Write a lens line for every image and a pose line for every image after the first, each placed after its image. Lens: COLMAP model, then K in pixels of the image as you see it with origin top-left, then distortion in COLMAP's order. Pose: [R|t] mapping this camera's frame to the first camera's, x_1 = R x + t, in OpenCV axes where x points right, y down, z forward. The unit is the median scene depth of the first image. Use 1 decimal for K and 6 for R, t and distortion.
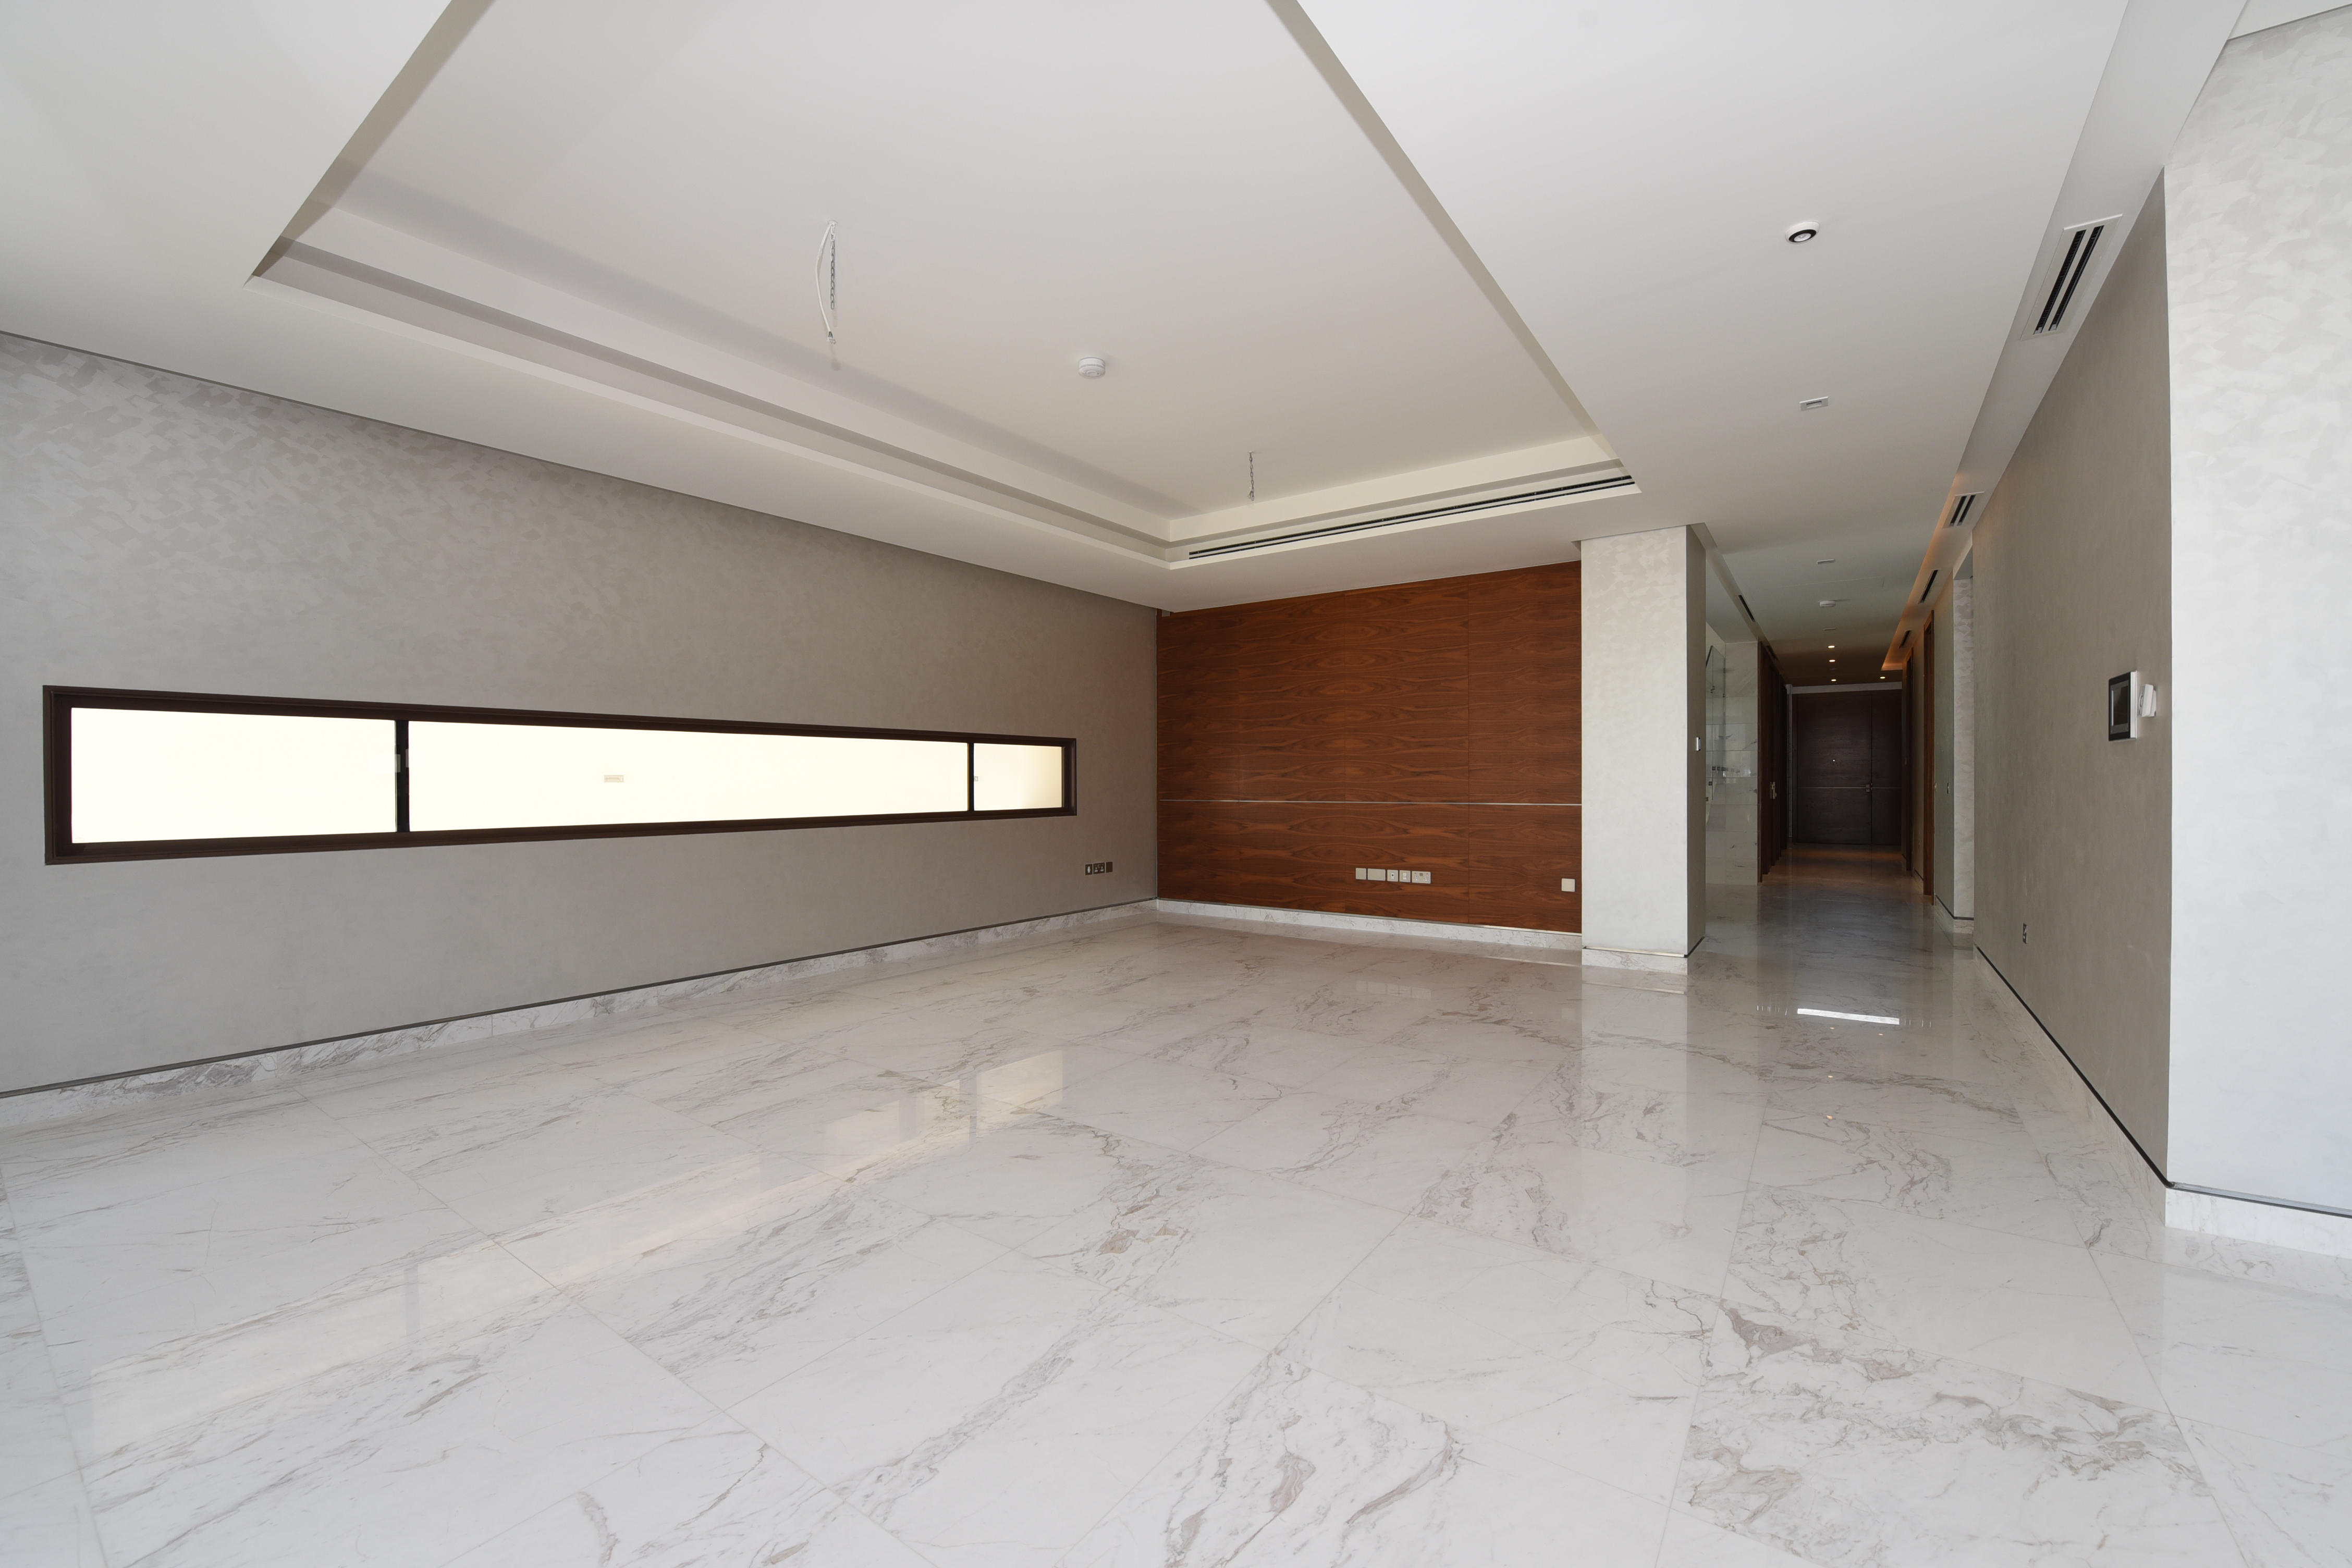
lens RADIAL K [[937.5, 0, 1188.8], [0, 937.5, 784.1], [0, 0, 1]] dist [-0.015689, -0.002540]
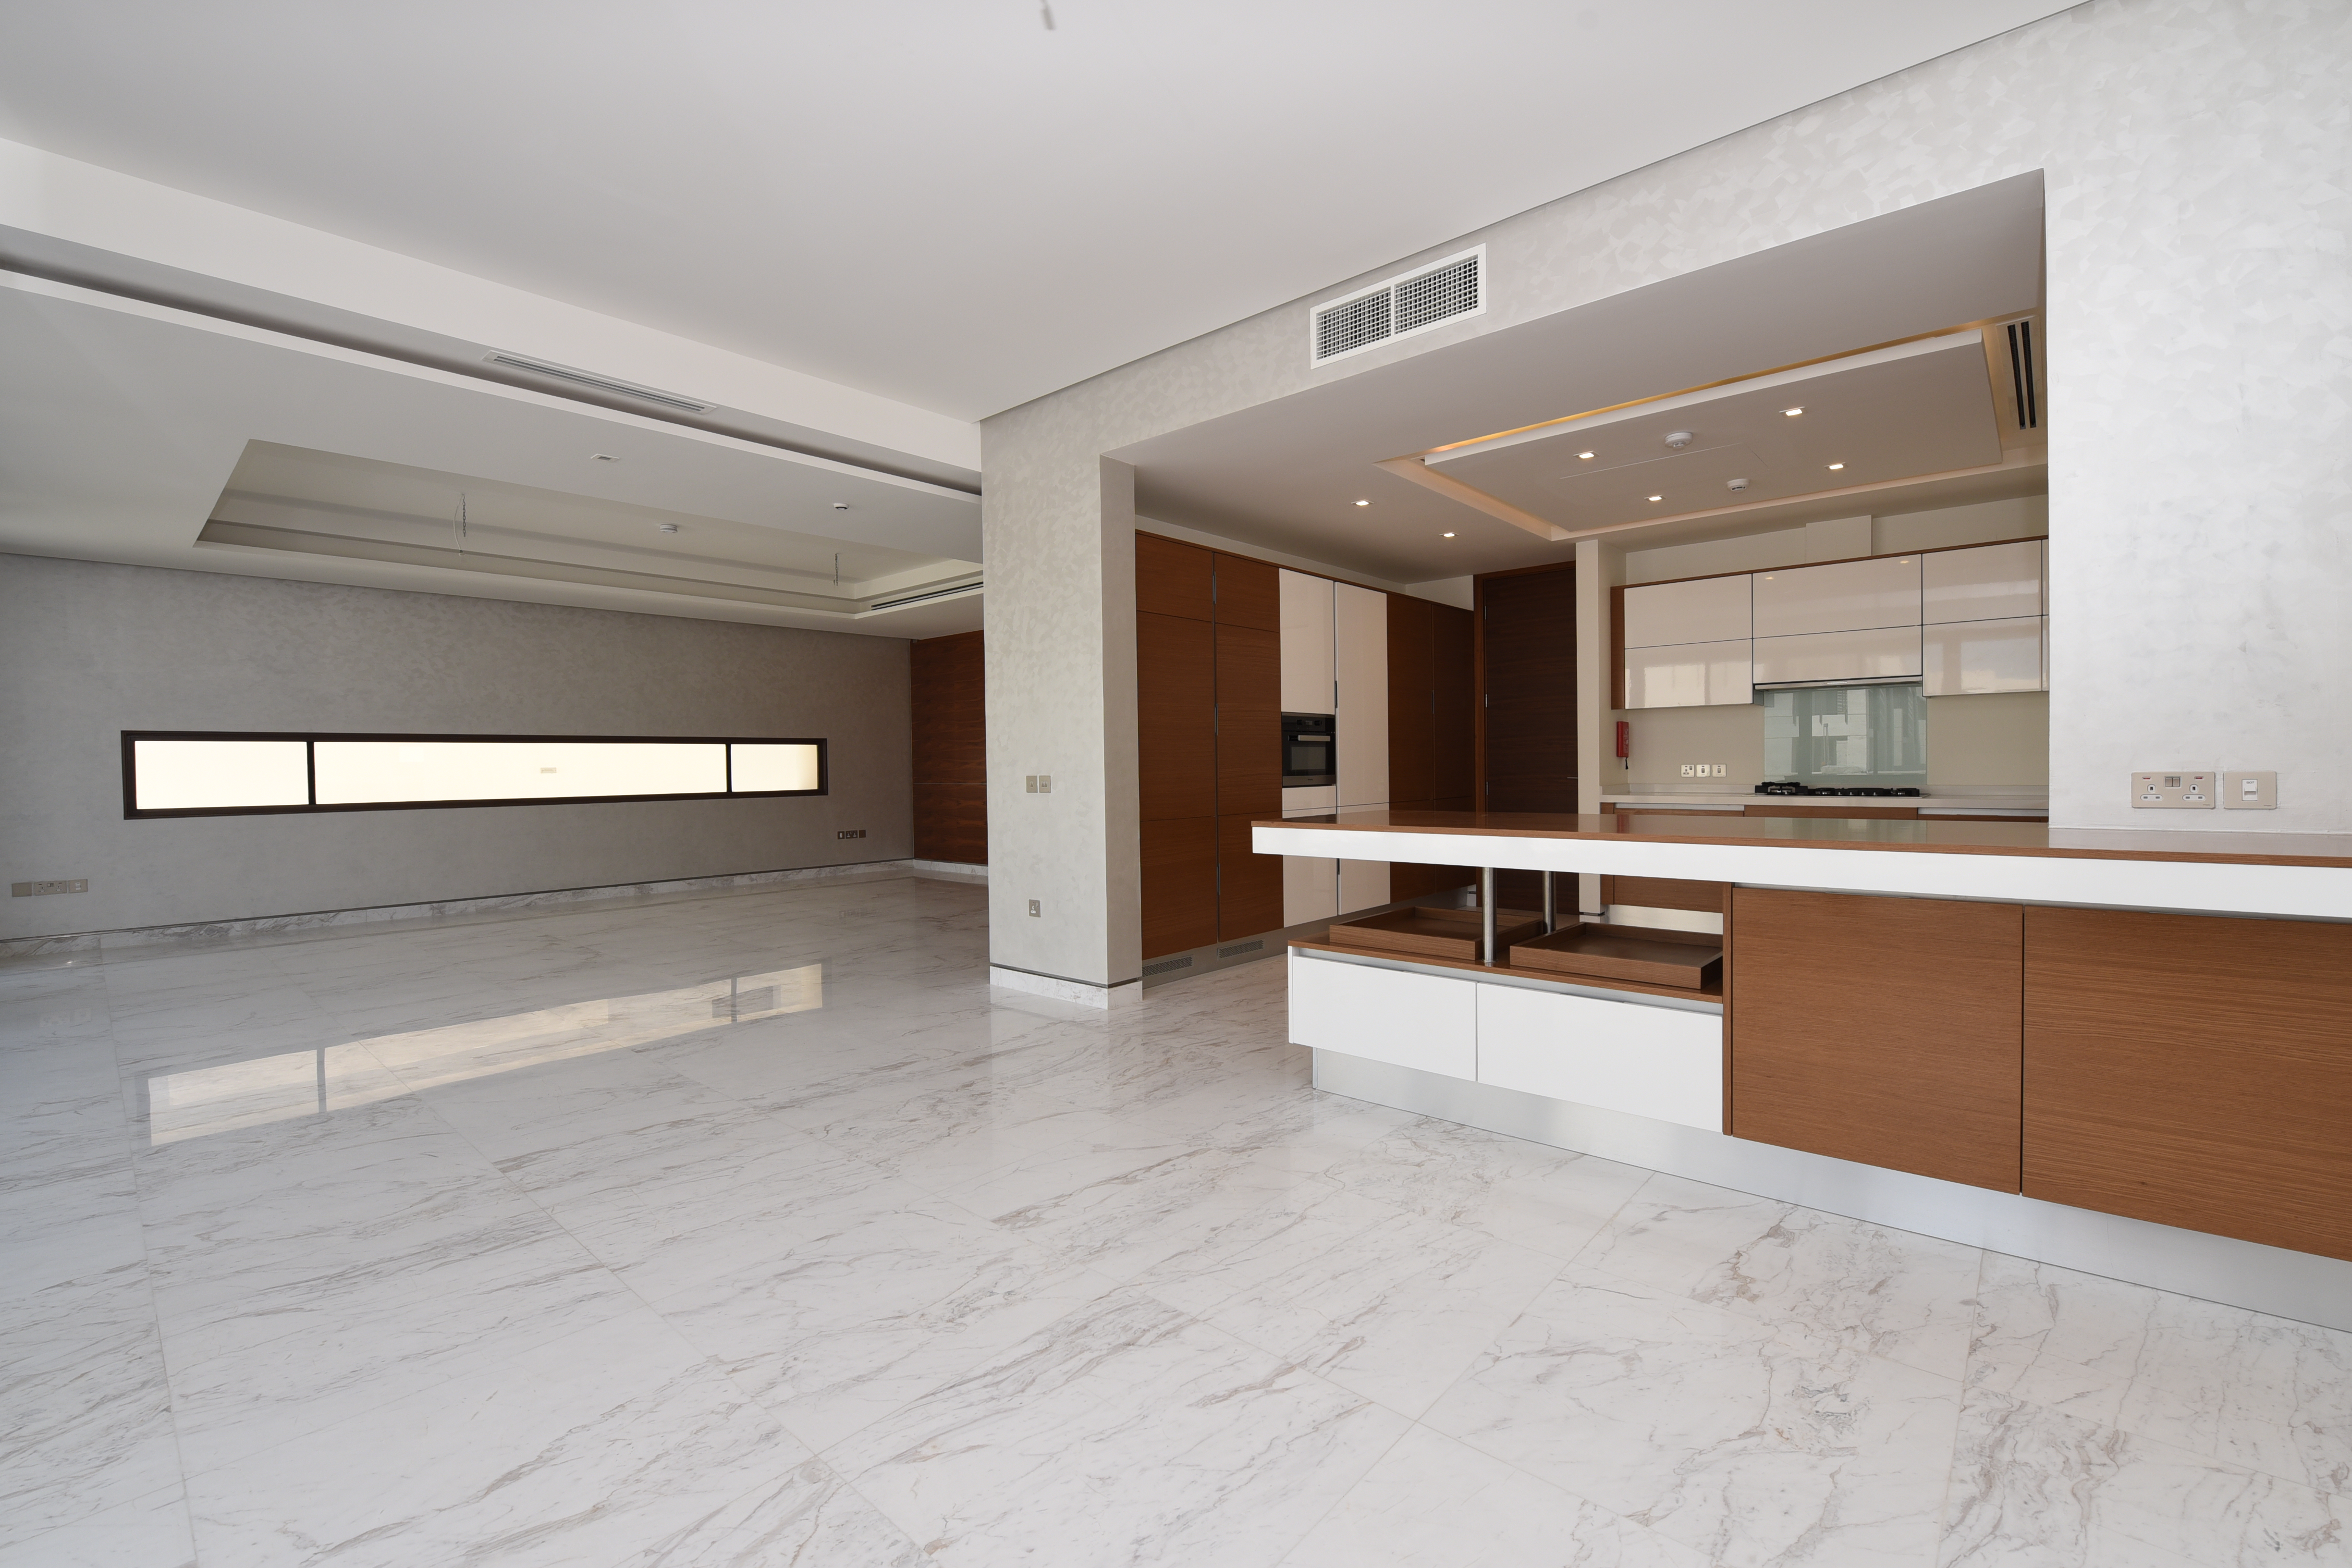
lens RADIAL K [[997.0, 0, 1192.5], [0, 997.0, 782.7], [0, 0, 1]] dist [-0.017864, 0.000111]
pose [[0.994059, -0.007412, -0.108590, 0.922913], [0.009127, 0.999841, 0.015306, -0.003098], [0.108460, -0.016206, 0.993969, -0.617554]]
